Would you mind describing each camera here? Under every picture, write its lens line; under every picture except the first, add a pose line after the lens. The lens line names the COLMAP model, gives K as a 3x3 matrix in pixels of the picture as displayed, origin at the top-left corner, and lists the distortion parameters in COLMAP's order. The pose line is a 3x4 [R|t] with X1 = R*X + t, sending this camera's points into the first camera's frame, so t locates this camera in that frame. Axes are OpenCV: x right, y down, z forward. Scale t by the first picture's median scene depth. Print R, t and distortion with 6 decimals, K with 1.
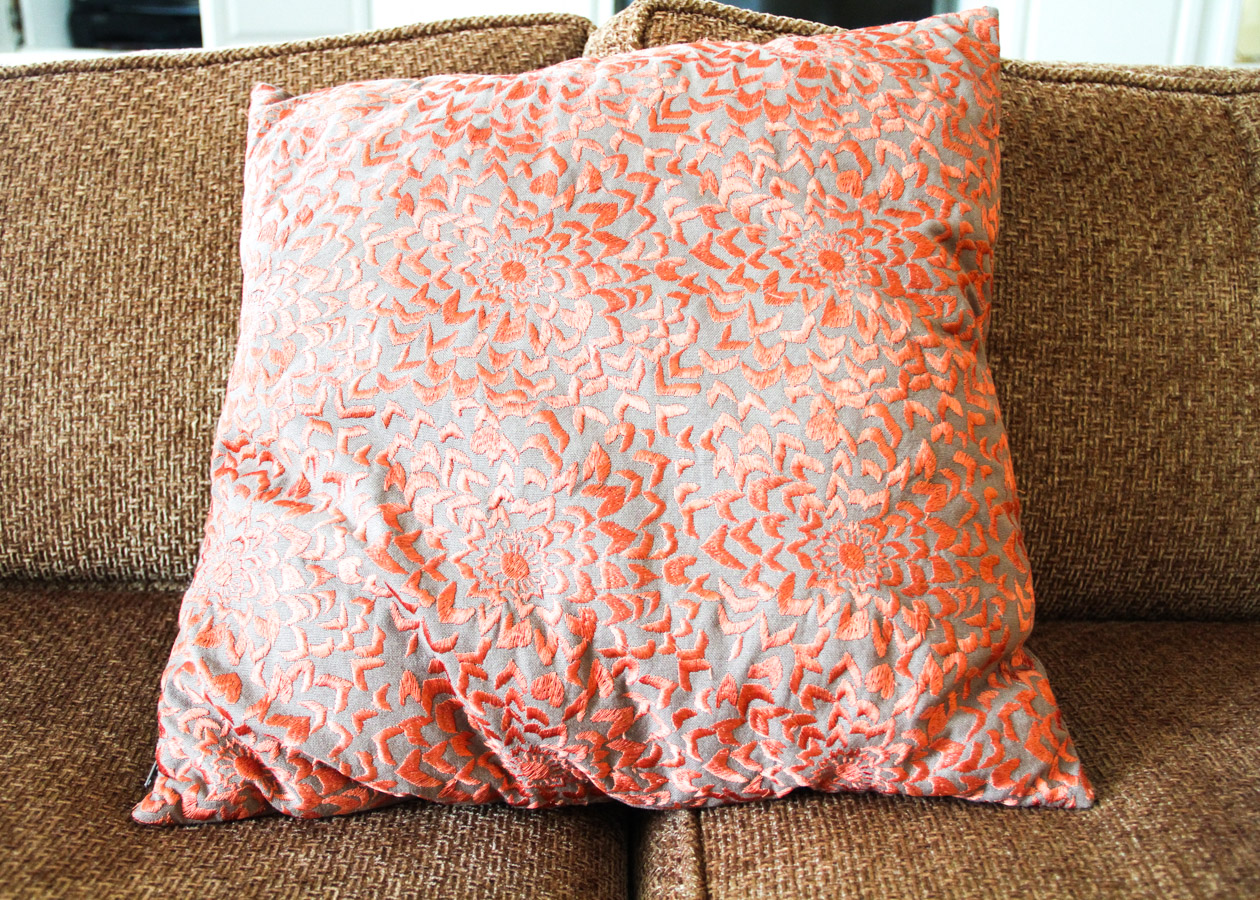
lens RADIAL K [[1264.9, 0, 630.1], [0, 1264.9, 449.0], [0, 0, 1]] dist [-0.010948, 0.000000]
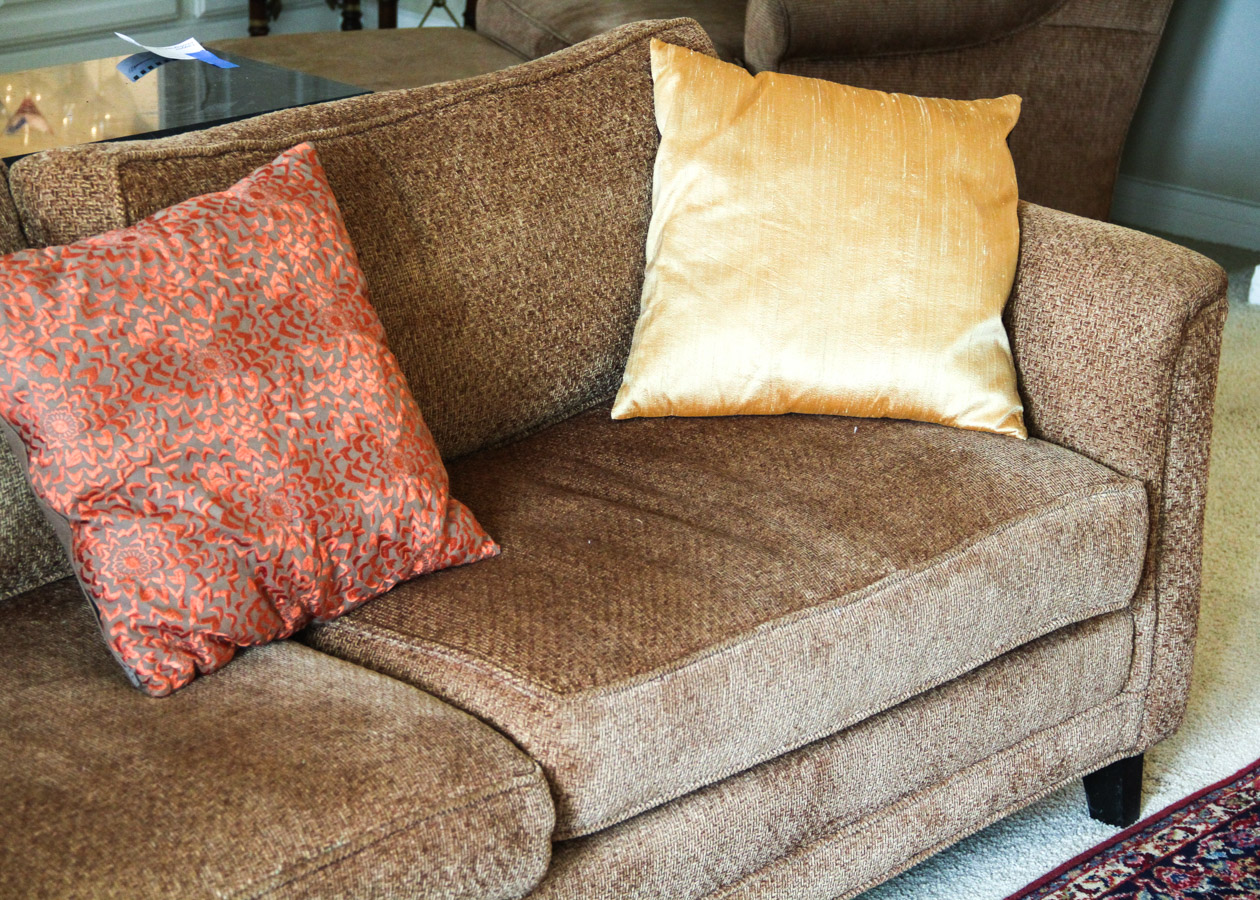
lens RADIAL K [[3112.3, 0, 626.2], [0, 3112.3, 379.0], [0, 0, 1]] dist [0.218765, 0.000000]
pose [[0.686049, -0.235701, 0.688318, -3.004826], [0.216809, 0.969318, 0.115830, -0.550031], [-0.694501, 0.069768, 0.716102, -2.874148]]
